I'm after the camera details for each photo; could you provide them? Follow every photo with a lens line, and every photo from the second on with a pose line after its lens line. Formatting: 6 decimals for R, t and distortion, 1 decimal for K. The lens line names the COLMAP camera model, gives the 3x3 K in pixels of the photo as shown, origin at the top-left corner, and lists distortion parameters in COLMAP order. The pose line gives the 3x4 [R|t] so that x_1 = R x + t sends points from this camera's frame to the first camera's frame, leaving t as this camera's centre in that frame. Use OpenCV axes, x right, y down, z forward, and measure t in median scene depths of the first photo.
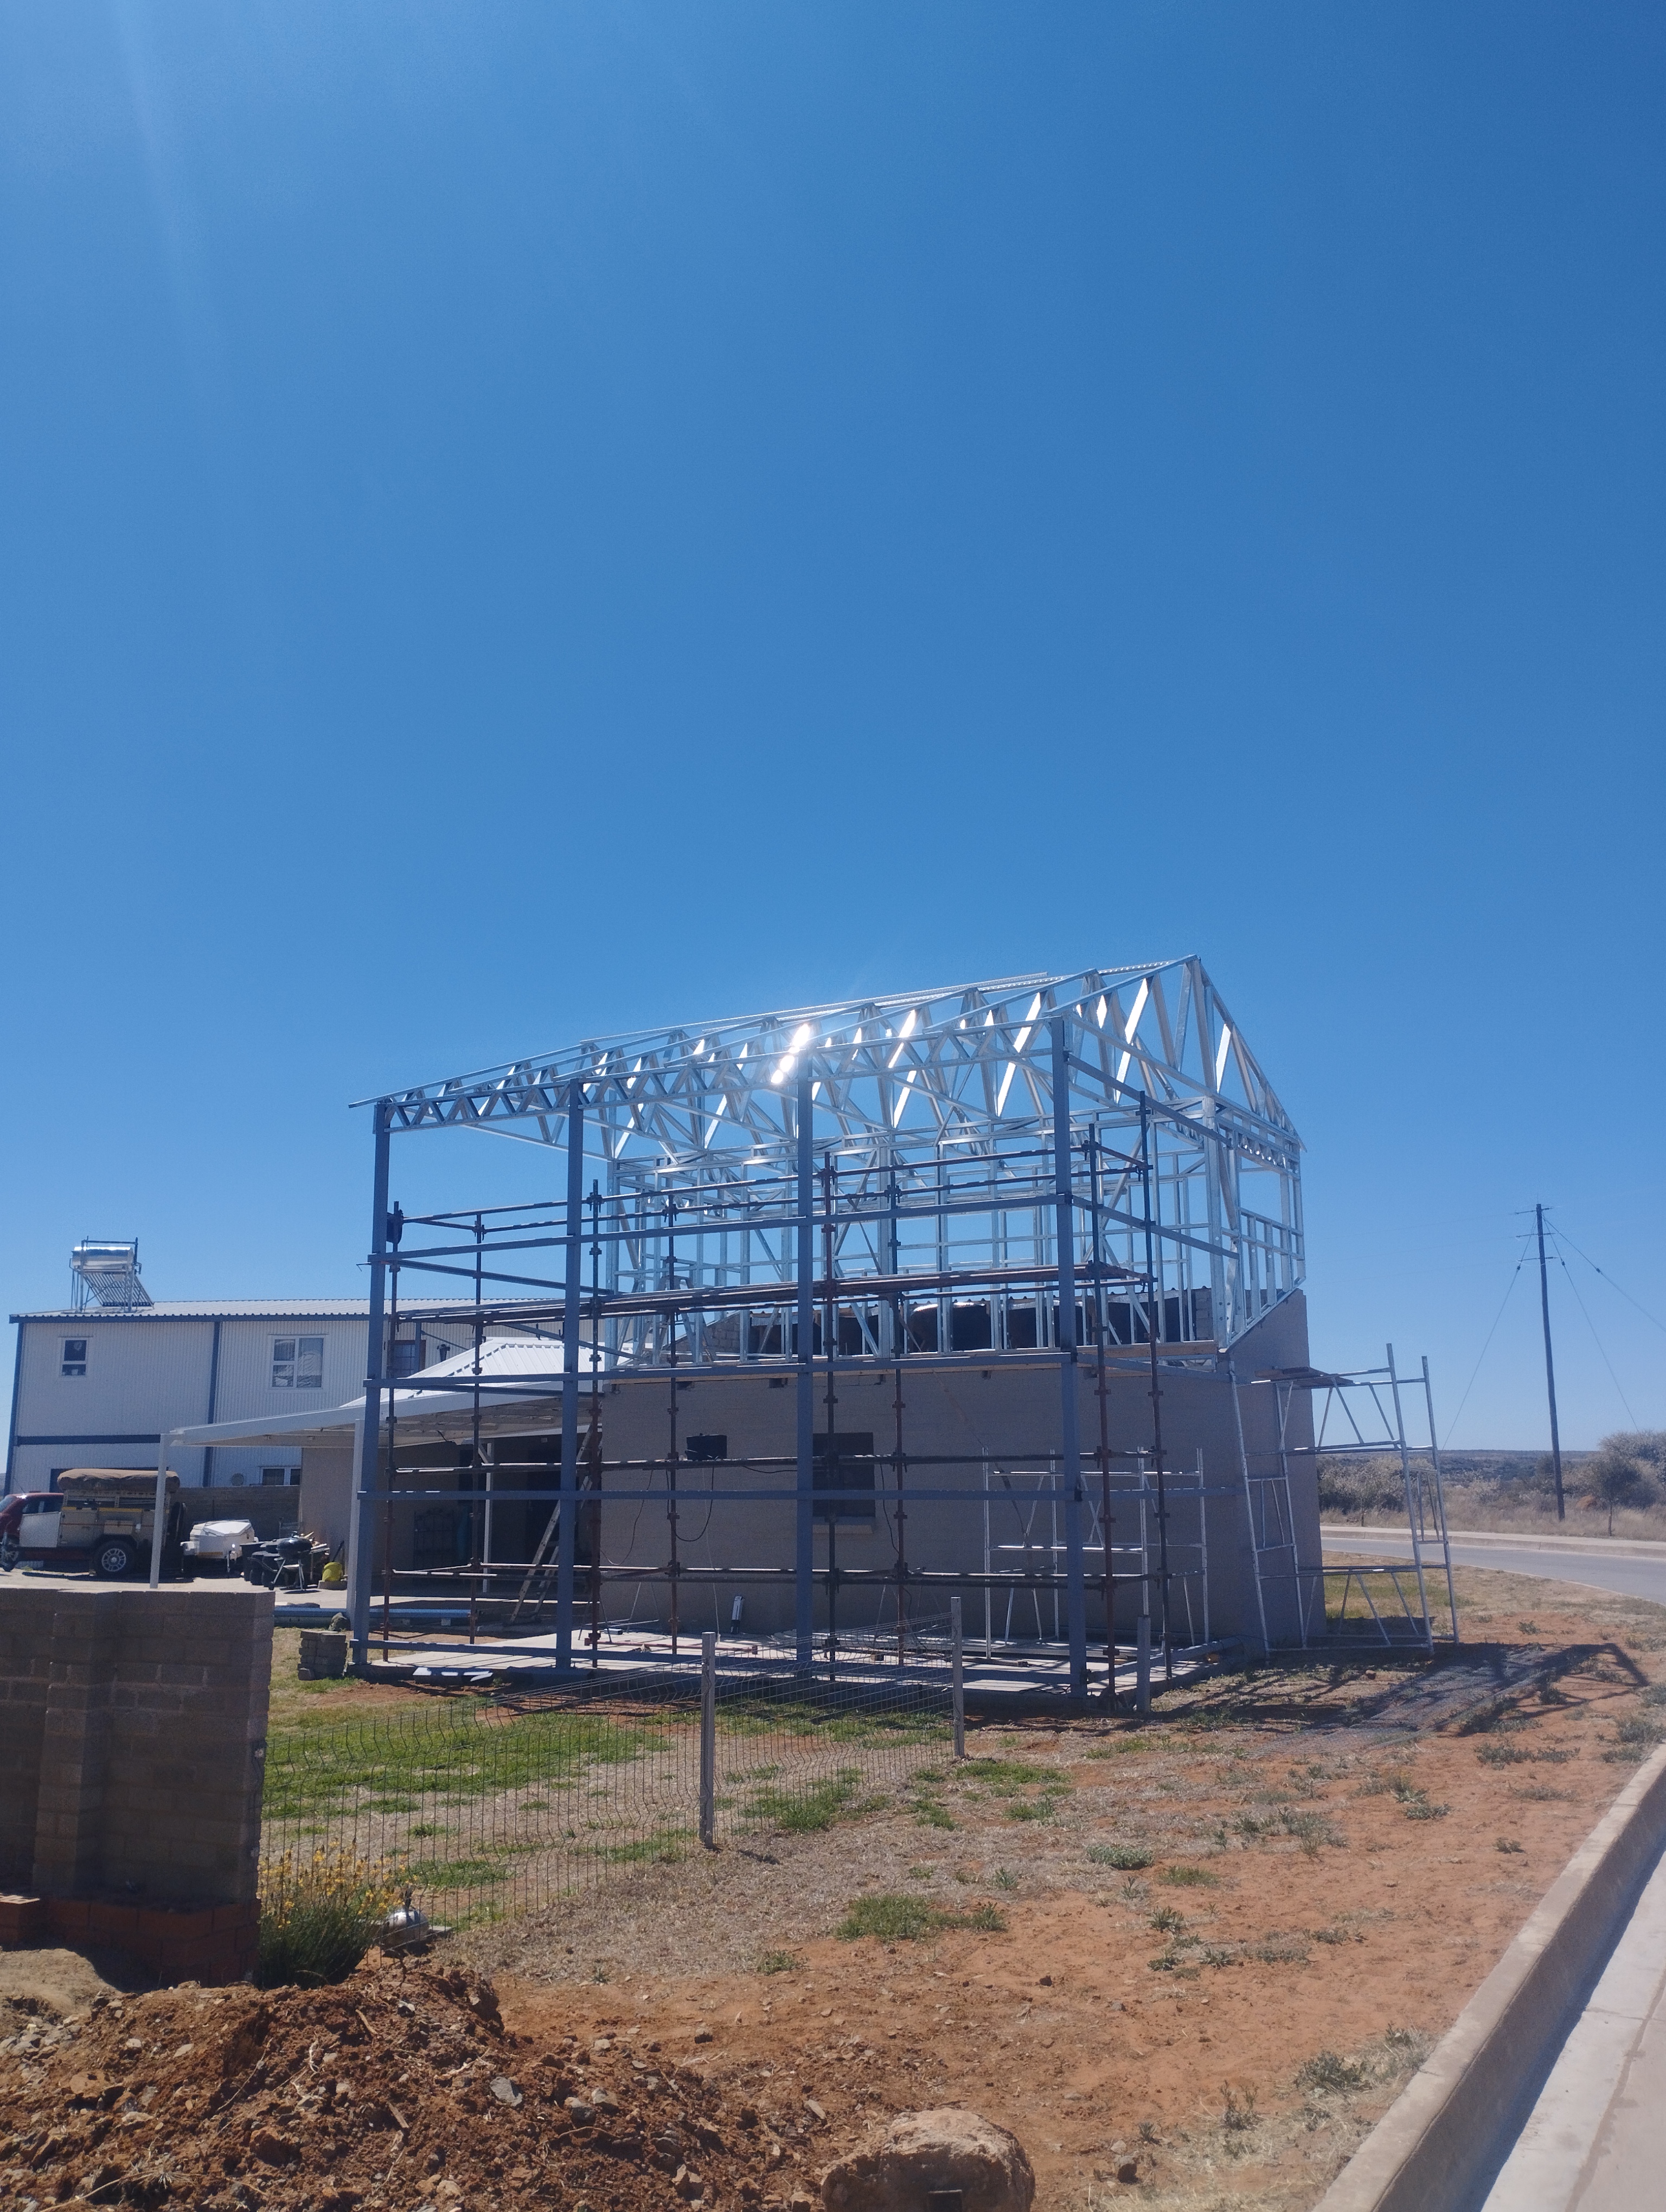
lens RADIAL K [[1780.5, 0, 833.0], [0, 1780.5, 1106.0], [0, 0, 1]] dist [0.081658, -0.114114]
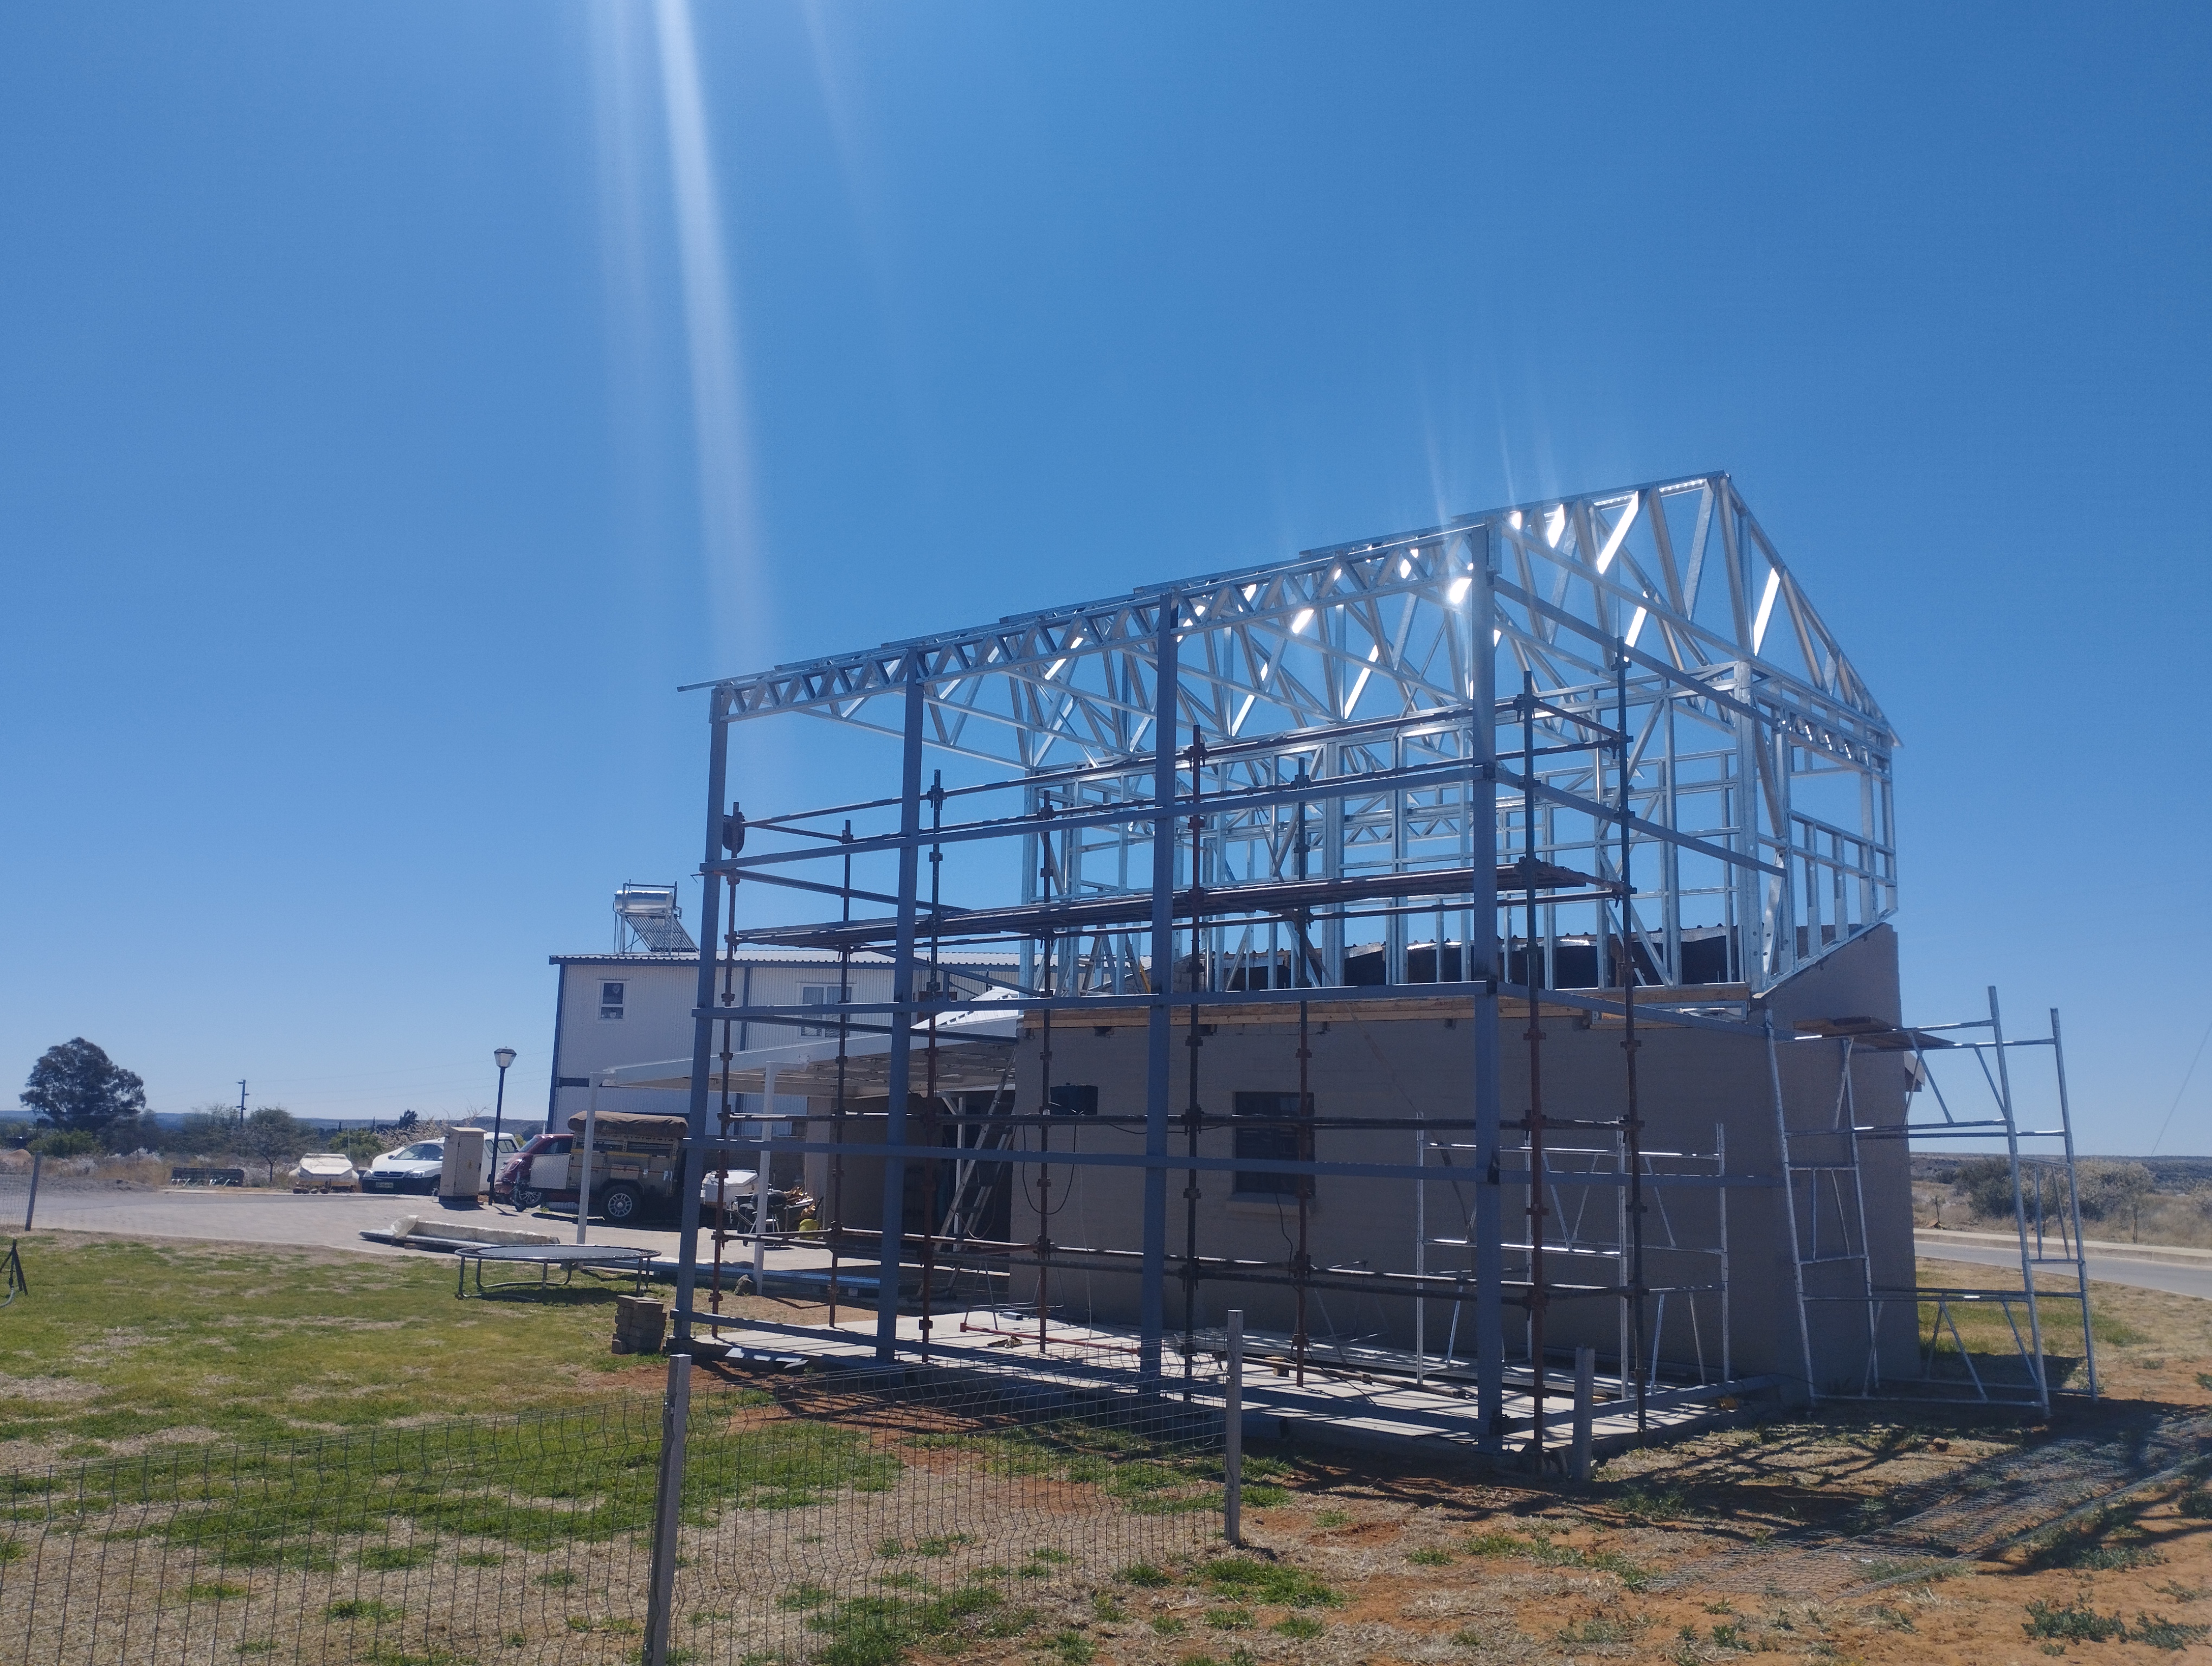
lens RADIAL K [[1780.5, 0, 1097.9], [0, 1780.5, 818.6], [0, 0, 1]] dist [0.081658, -0.114114]
pose [[0.977553, -0.000958, -0.210685, 0.108595], [0.005476, 0.999767, 0.020863, 0.046055], [0.210616, -0.021549, 0.977331, 0.209876]]
